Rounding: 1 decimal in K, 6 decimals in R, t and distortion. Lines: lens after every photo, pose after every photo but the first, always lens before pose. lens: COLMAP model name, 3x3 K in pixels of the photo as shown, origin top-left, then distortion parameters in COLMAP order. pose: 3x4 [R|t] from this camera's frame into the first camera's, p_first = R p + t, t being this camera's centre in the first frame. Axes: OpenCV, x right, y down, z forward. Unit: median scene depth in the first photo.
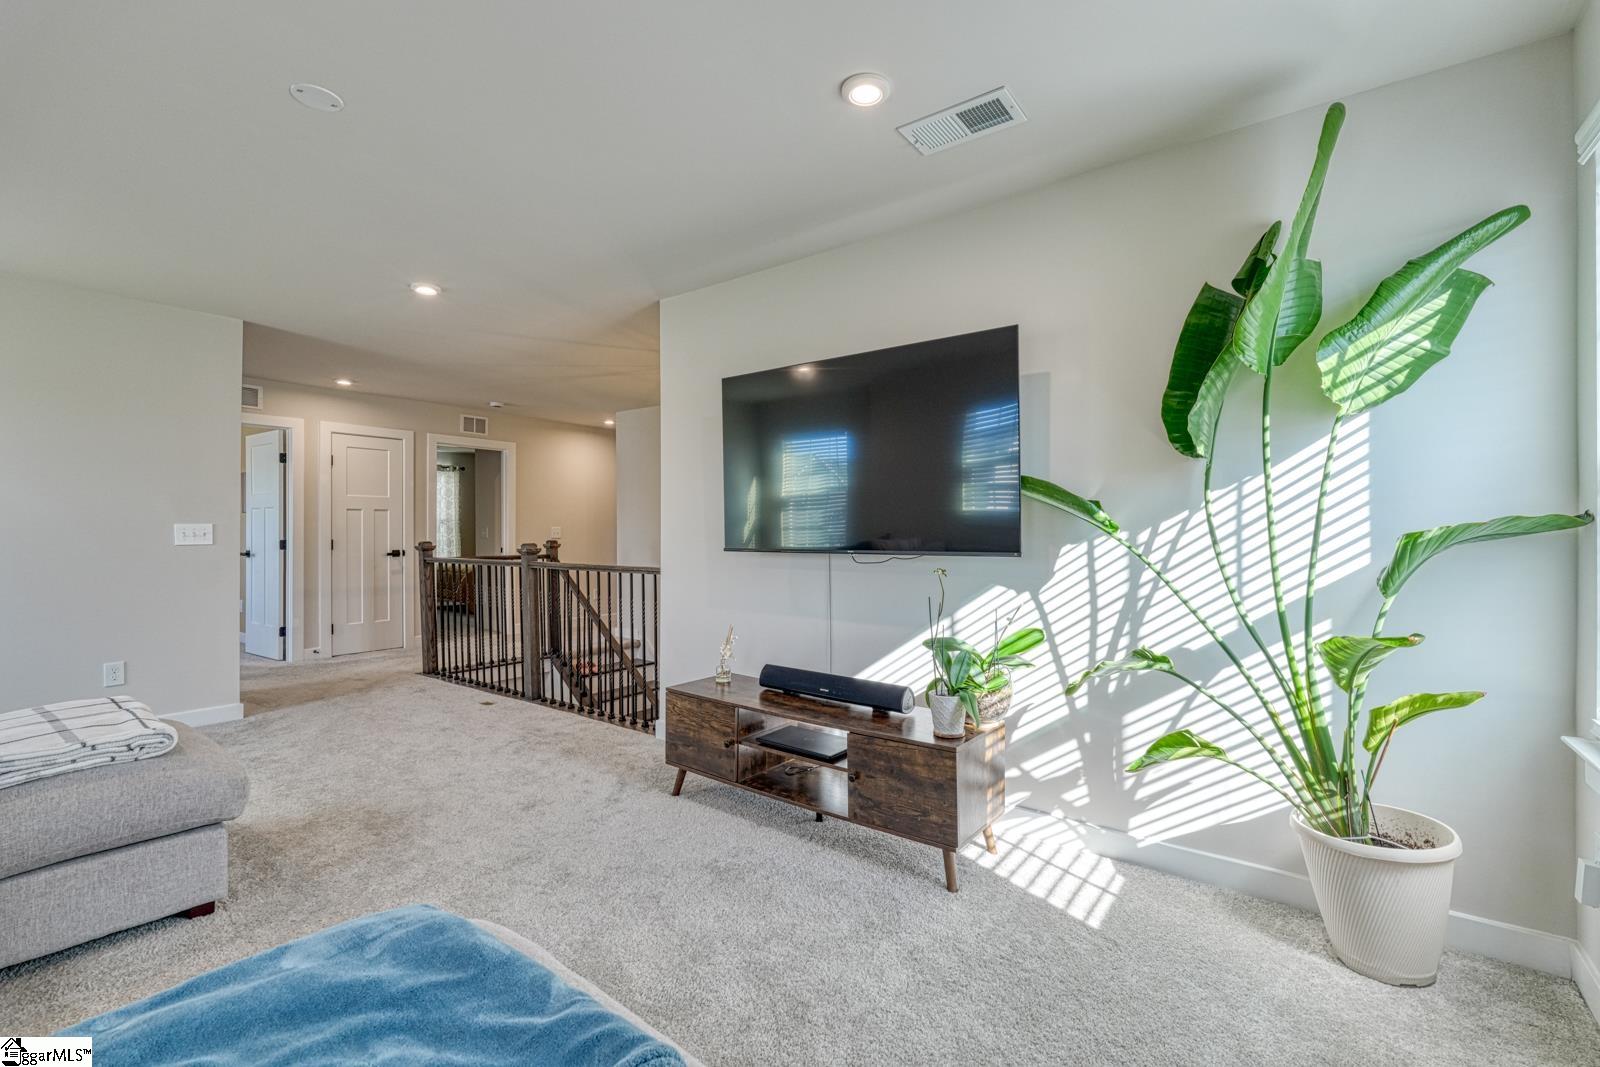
lens RADIAL K [[701.0, 0, 805.2], [0, 701.0, 530.2], [0, 0, 1]] dist [0.001846, 0.000213]
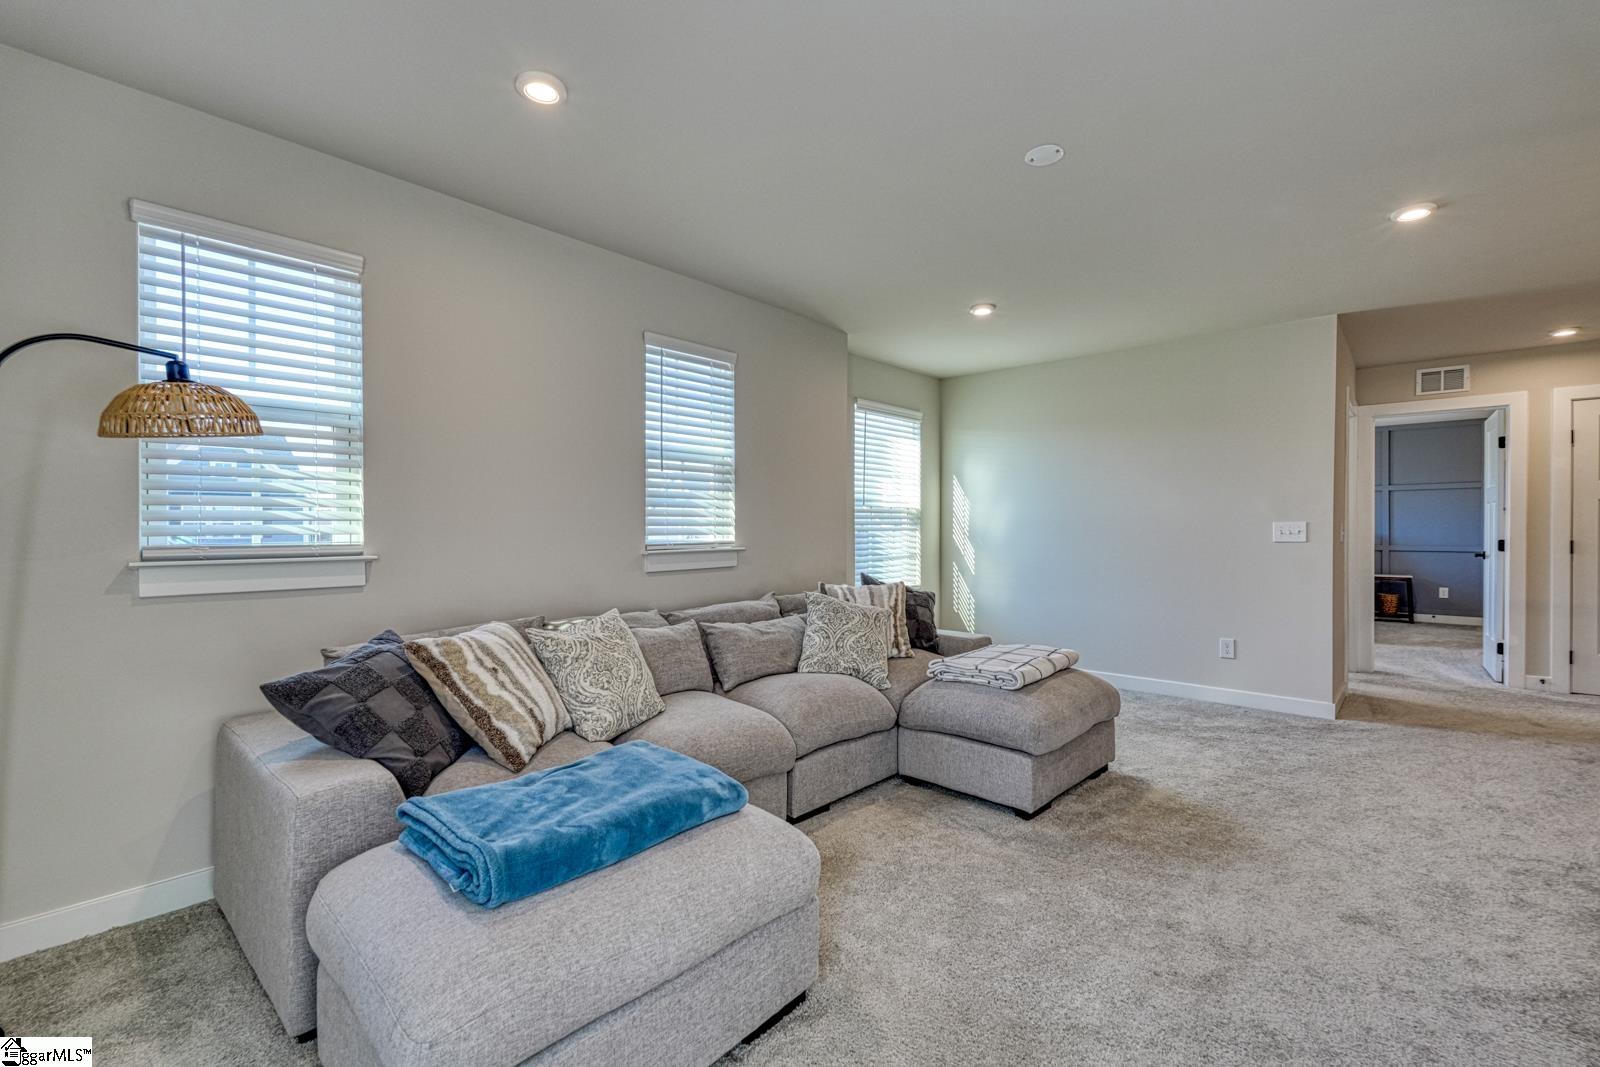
lens RADIAL K [[701.0, 0, 805.2], [0, 701.0, 530.2], [0, 0, 1]] dist [0.001846, 0.000213]
pose [[-0.097201, 0.000509, -0.995265, 0.303076], [0.002195, 0.999998, 0.000297, 0.001114], [0.995262, -0.002156, -0.097201, 0.432679]]
